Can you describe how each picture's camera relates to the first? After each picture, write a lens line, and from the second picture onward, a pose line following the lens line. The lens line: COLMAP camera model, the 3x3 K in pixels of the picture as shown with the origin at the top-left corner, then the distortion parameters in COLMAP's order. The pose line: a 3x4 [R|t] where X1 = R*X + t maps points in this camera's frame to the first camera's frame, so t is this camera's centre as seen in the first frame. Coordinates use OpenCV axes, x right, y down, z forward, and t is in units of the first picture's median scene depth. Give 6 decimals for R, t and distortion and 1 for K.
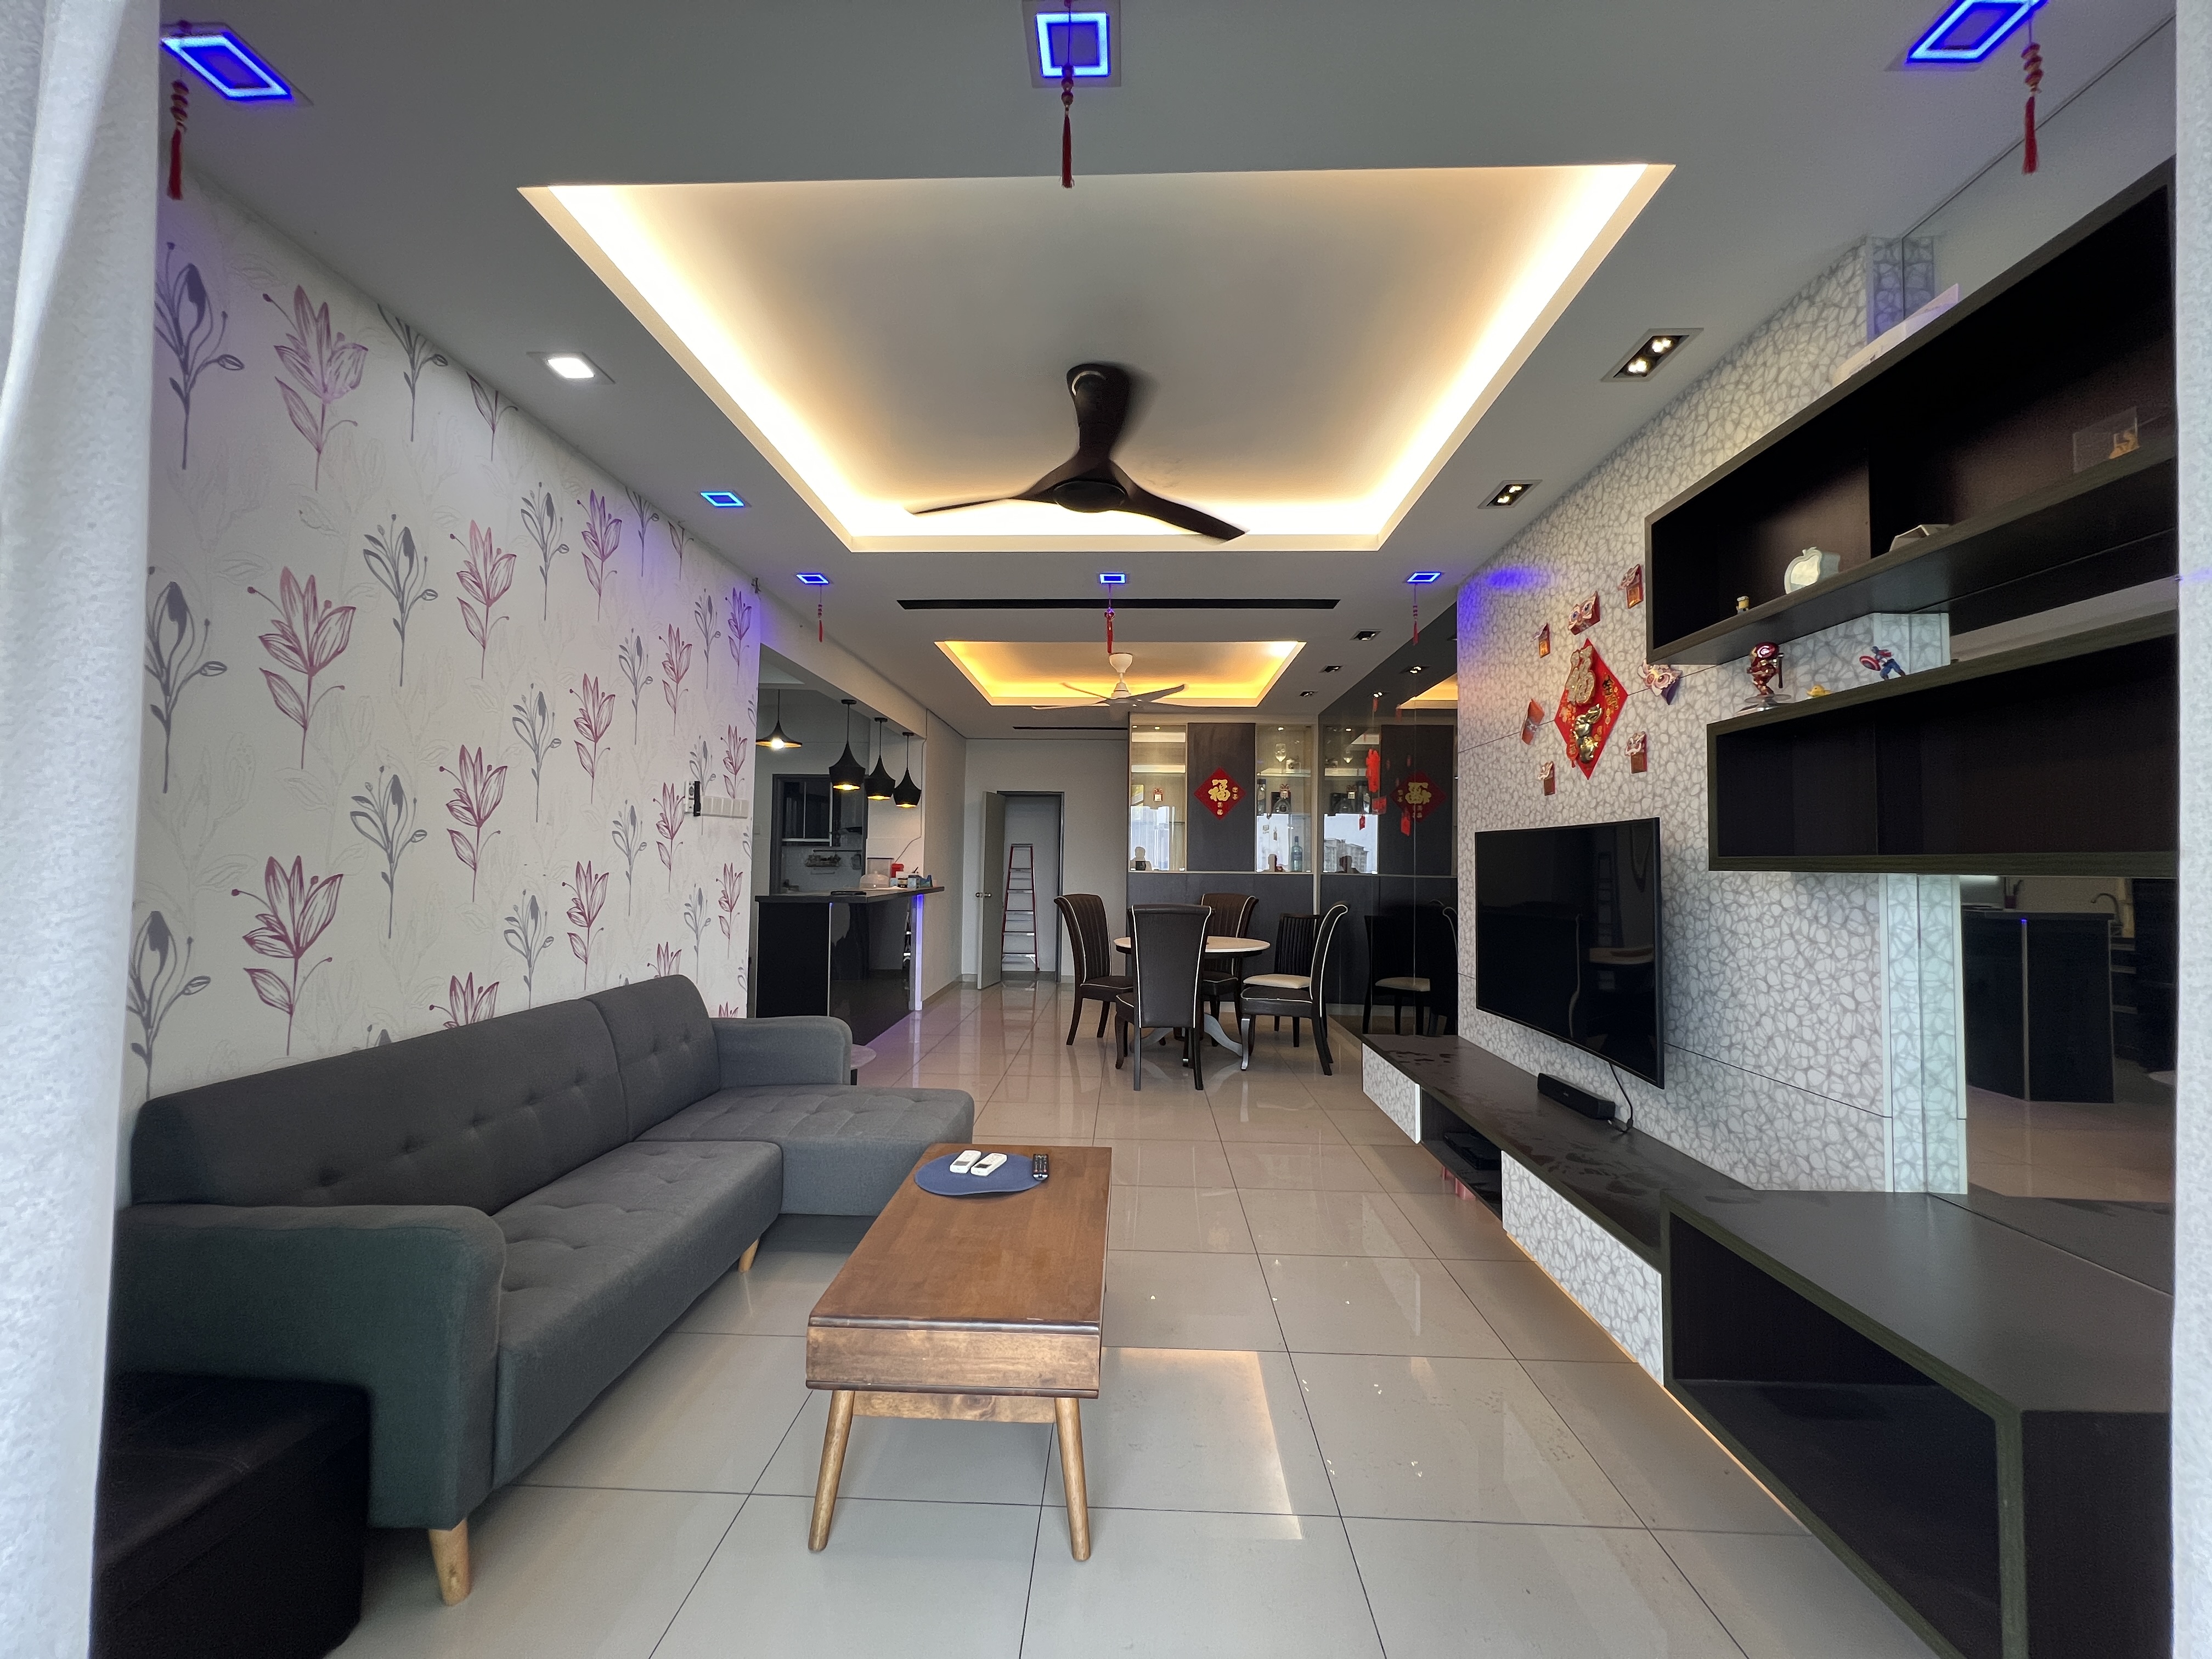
lens RADIAL K [[889.3, 0, 1106.3], [0, 889.3, 833.1], [0, 0, 1]] dist [-0.002693, 0.000318]
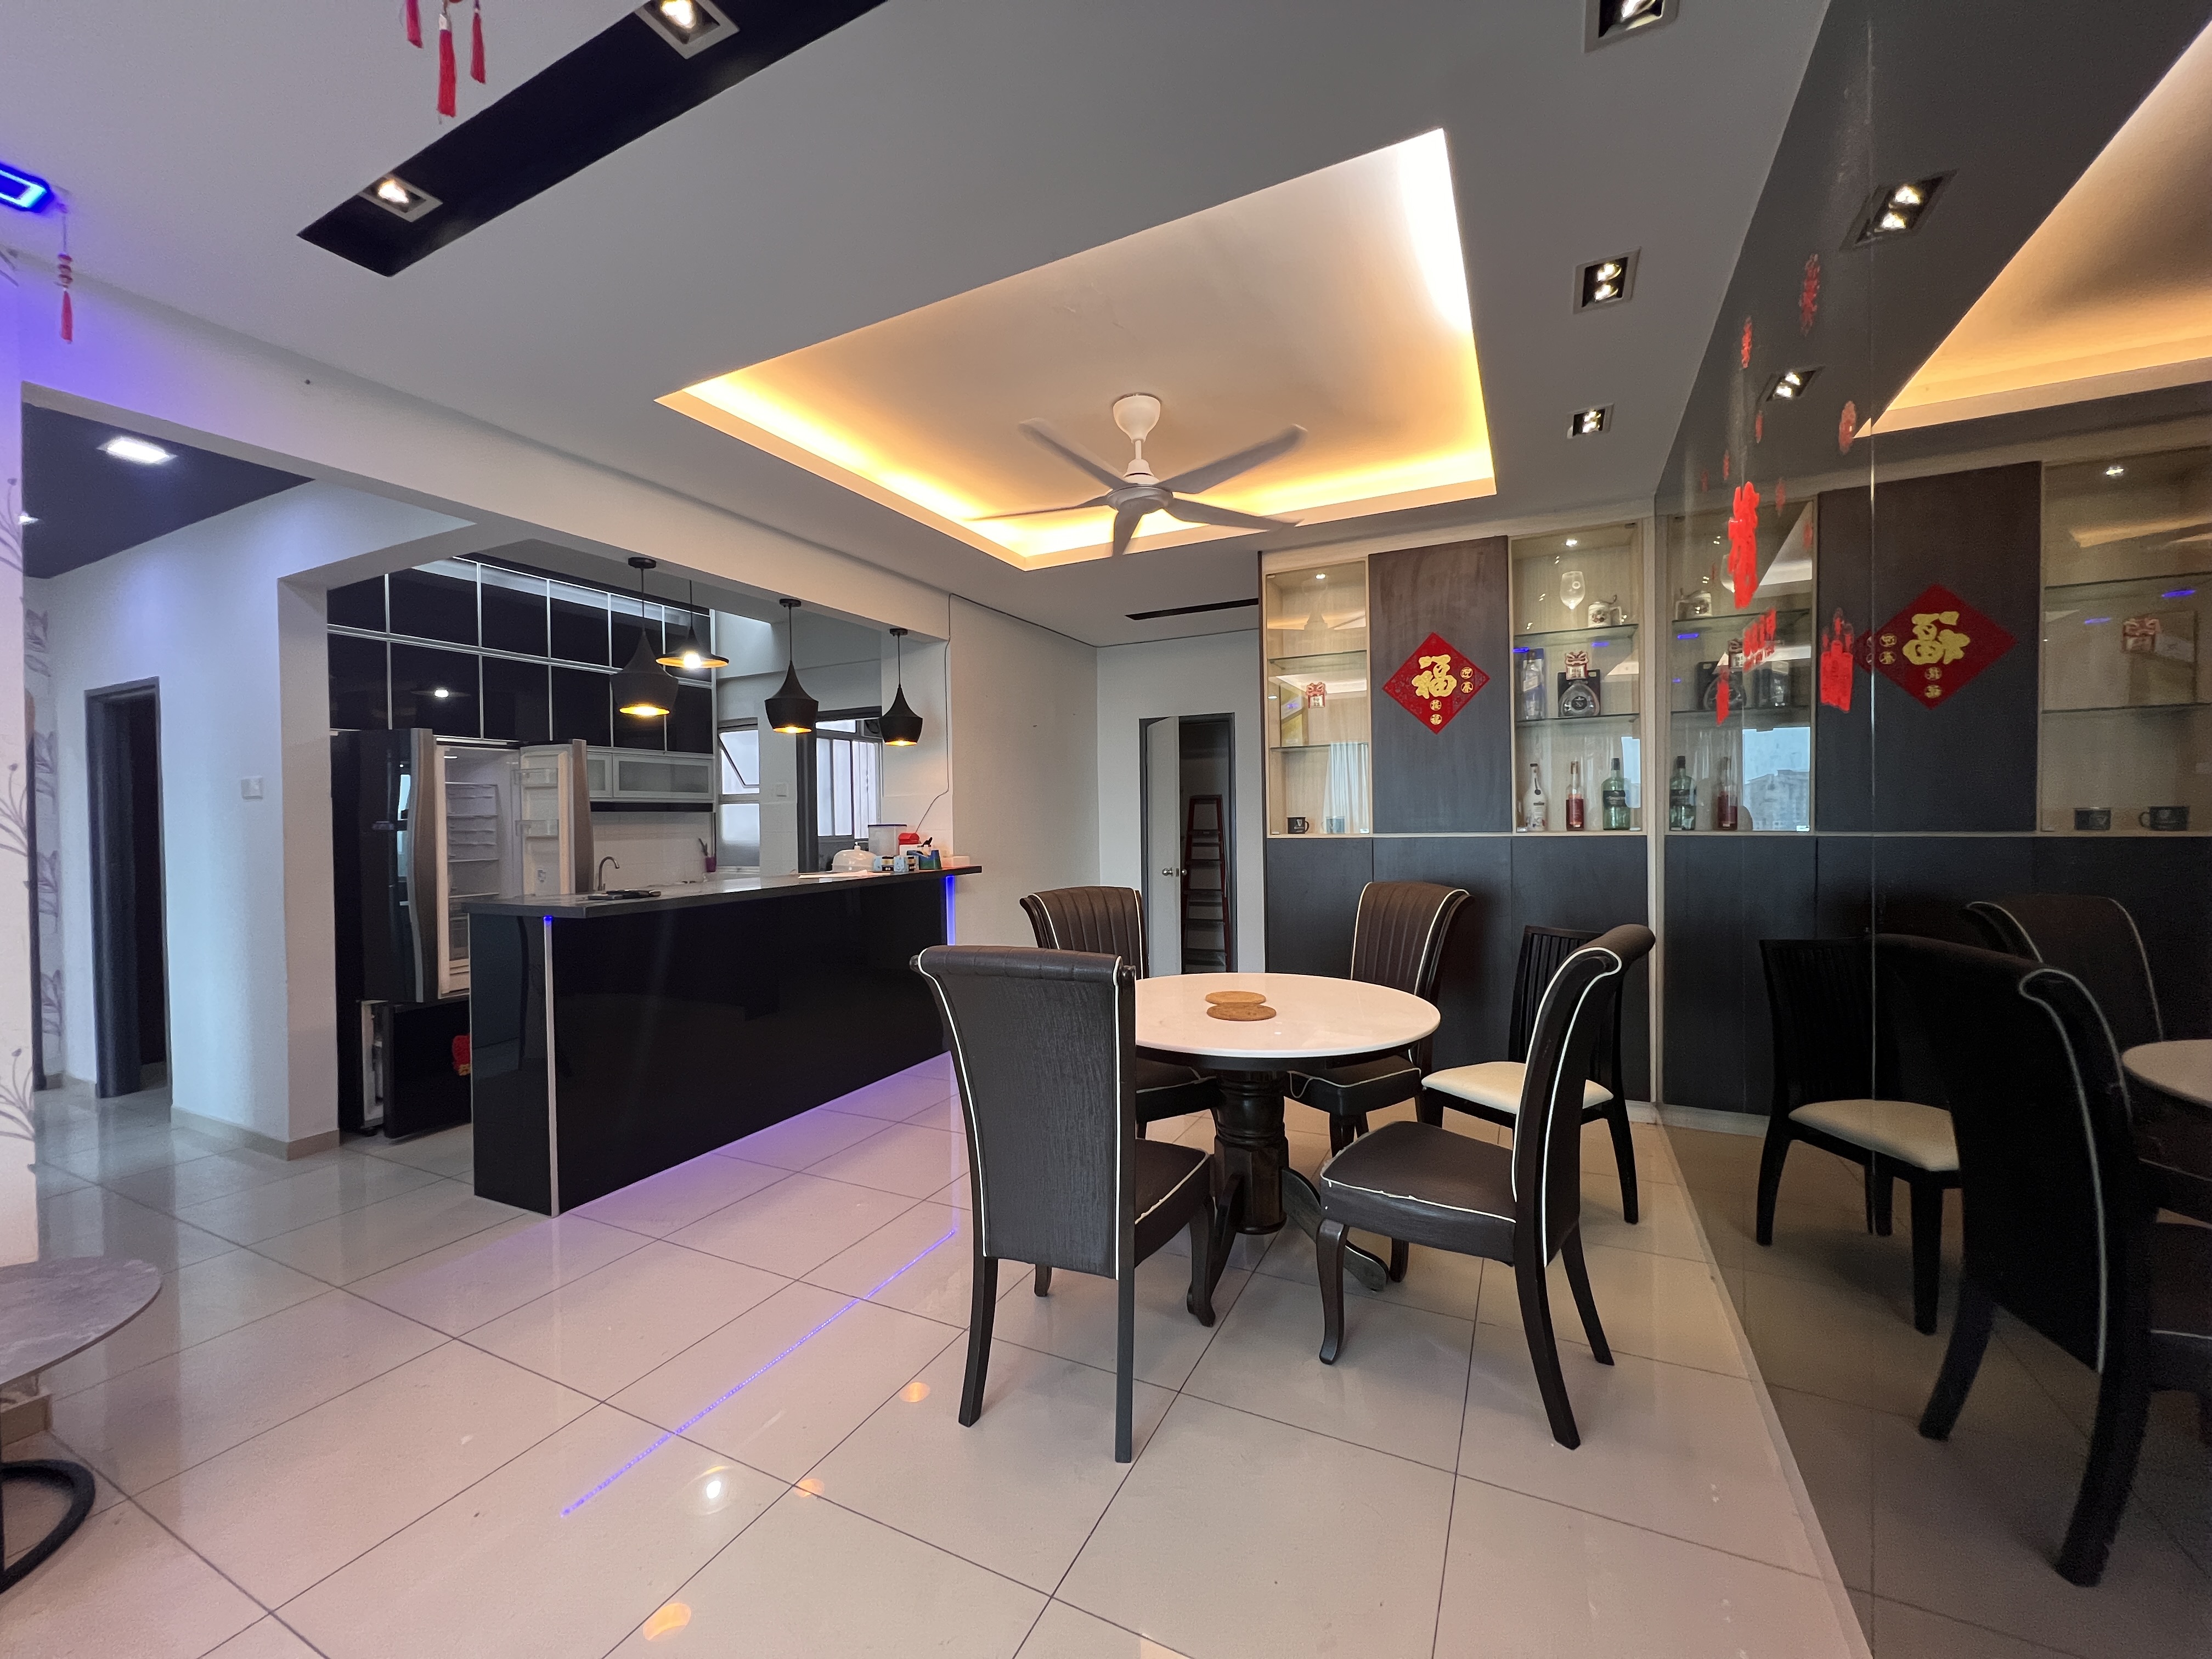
lens RADIAL K [[889.3, 0, 1101.8], [0, 889.3, 828.0], [0, 0, 1]] dist [-0.002693, 0.000318]
pose [[0.908403, -0.024193, -0.417394, 0.165595], [0.043396, 0.998388, 0.036578, 0.012393], [0.415837, -0.051341, 0.907989, 0.443840]]
